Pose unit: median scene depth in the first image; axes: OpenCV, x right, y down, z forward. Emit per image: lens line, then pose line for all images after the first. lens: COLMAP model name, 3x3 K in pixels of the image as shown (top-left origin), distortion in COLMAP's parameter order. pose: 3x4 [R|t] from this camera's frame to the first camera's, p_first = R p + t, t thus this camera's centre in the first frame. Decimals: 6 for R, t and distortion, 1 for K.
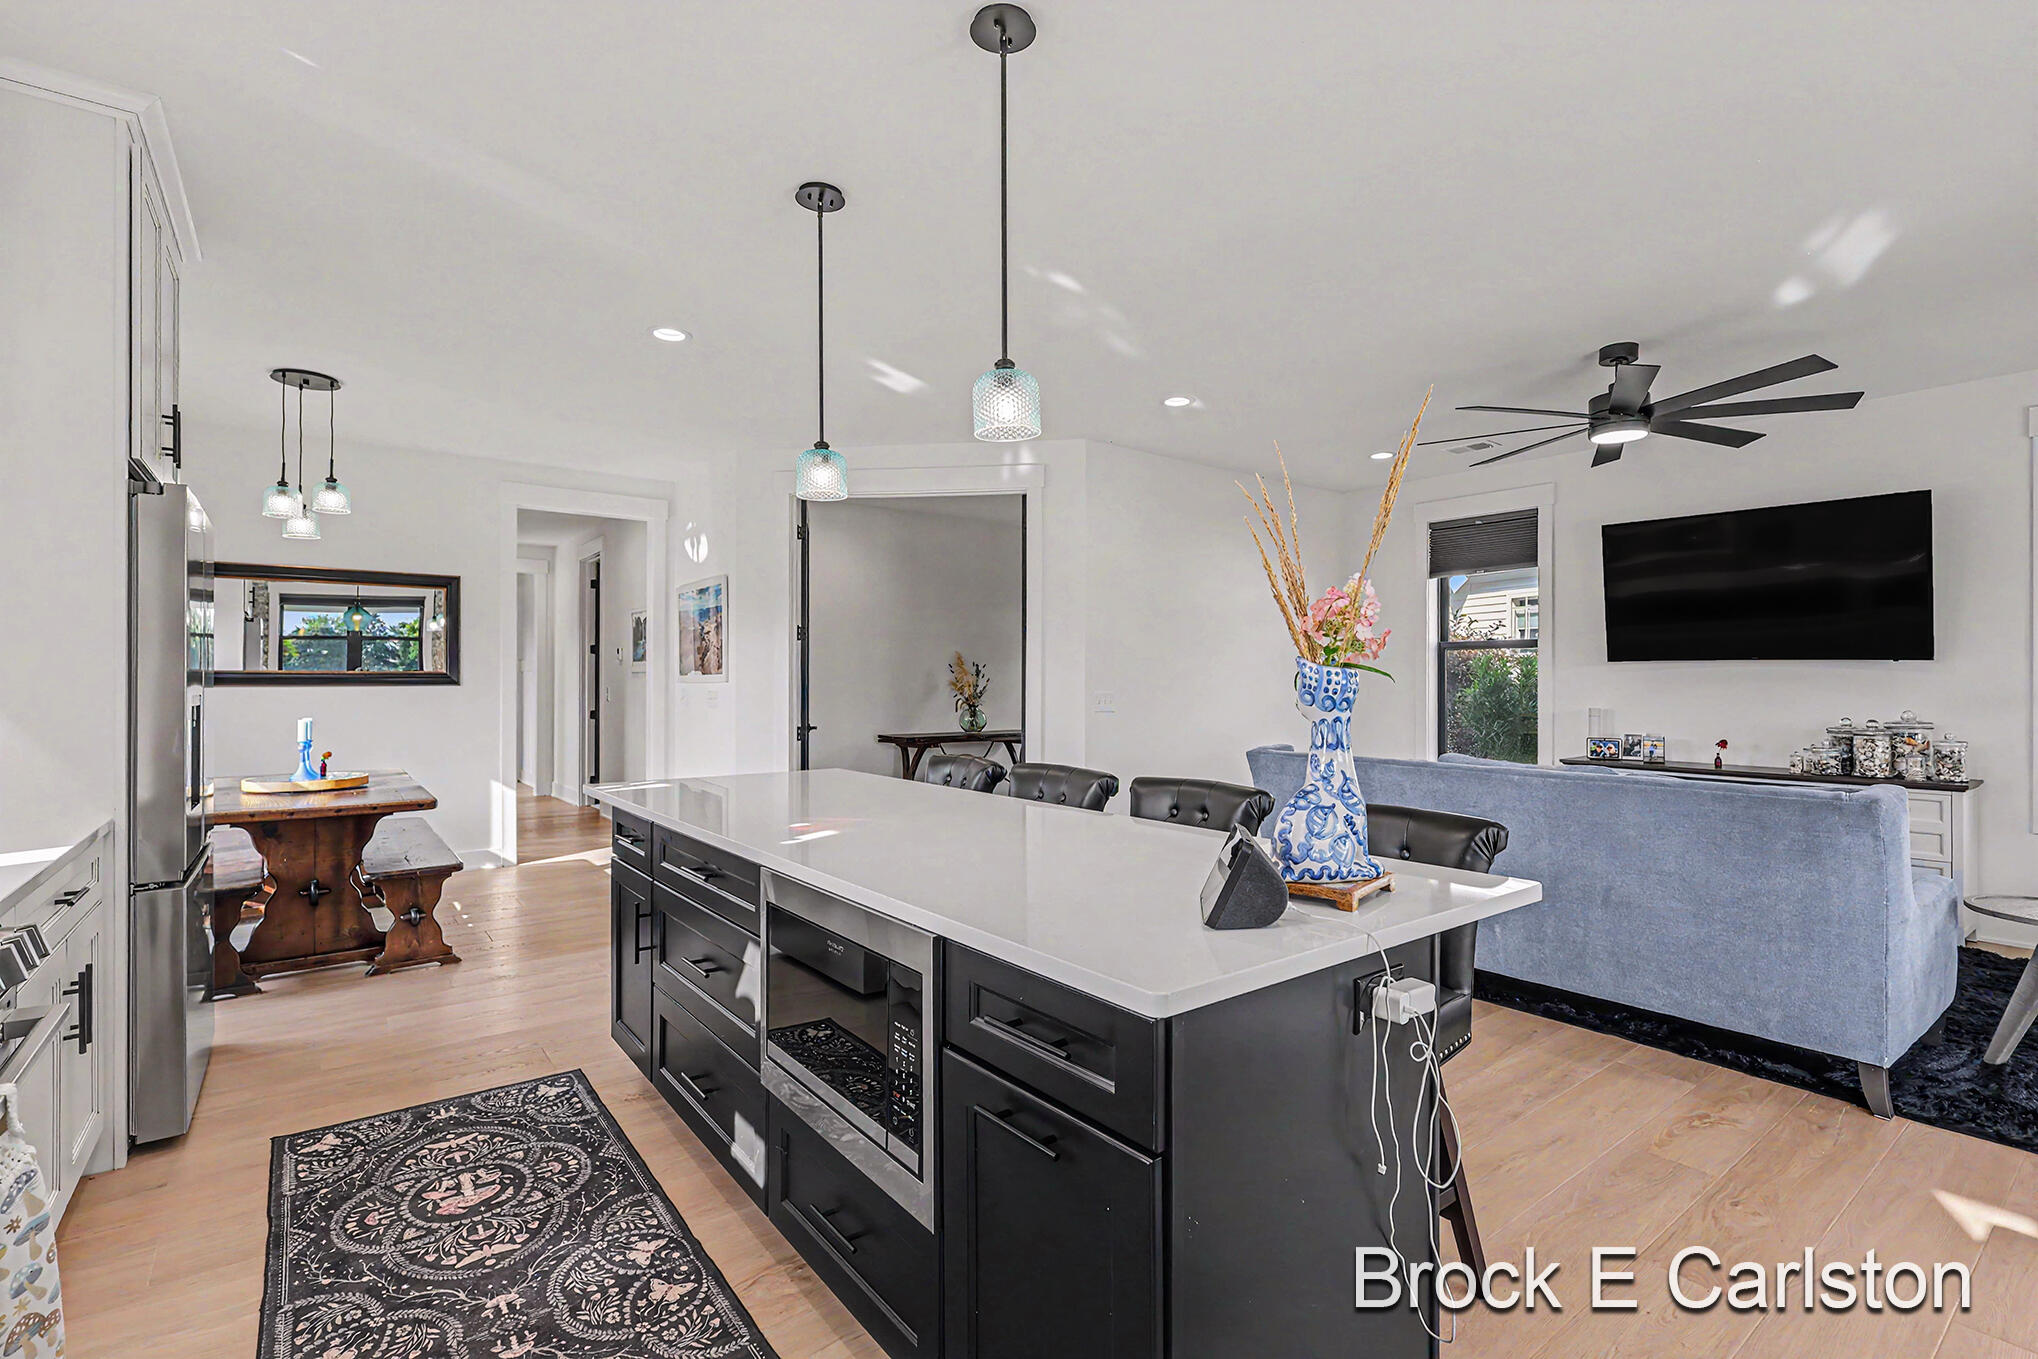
lens RADIAL K [[939.9, 0, 1017.0], [0, 939.9, 678.0], [0, 0, 1]] dist [-0.006997, 0.002405]
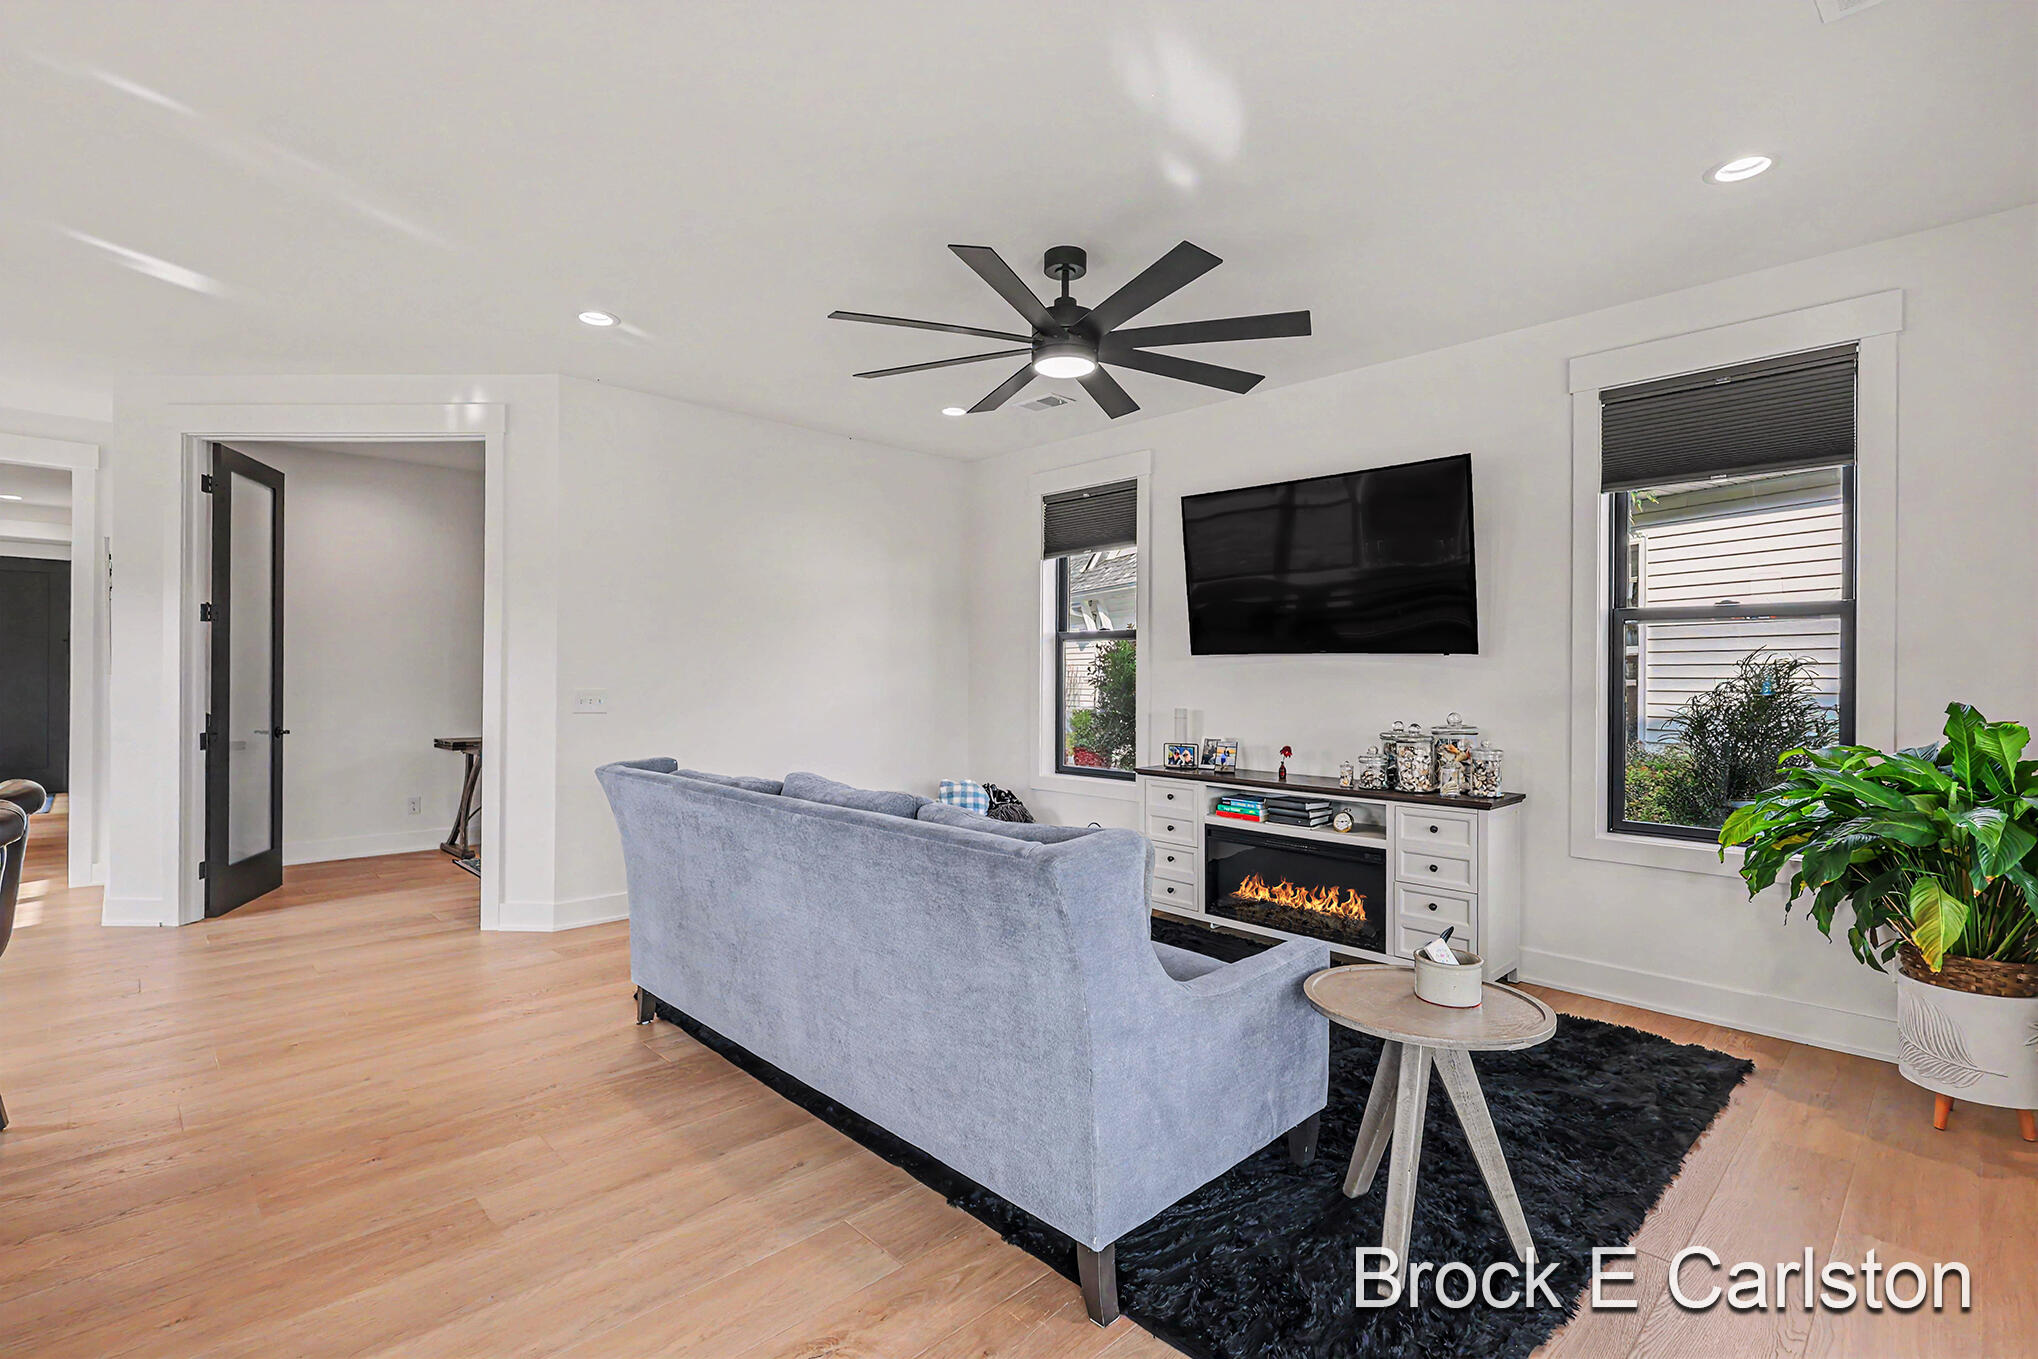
lens RADIAL K [[939.9, 0, 999.7], [0, 939.9, 681.9], [0, 0, 1]] dist [-0.006997, 0.002405]
pose [[0.994695, 0.003588, 0.102806, 0.593793], [-0.004576, 0.999946, 0.009375, 0.000135], [-0.102767, -0.009796, 0.994657, 0.253406]]
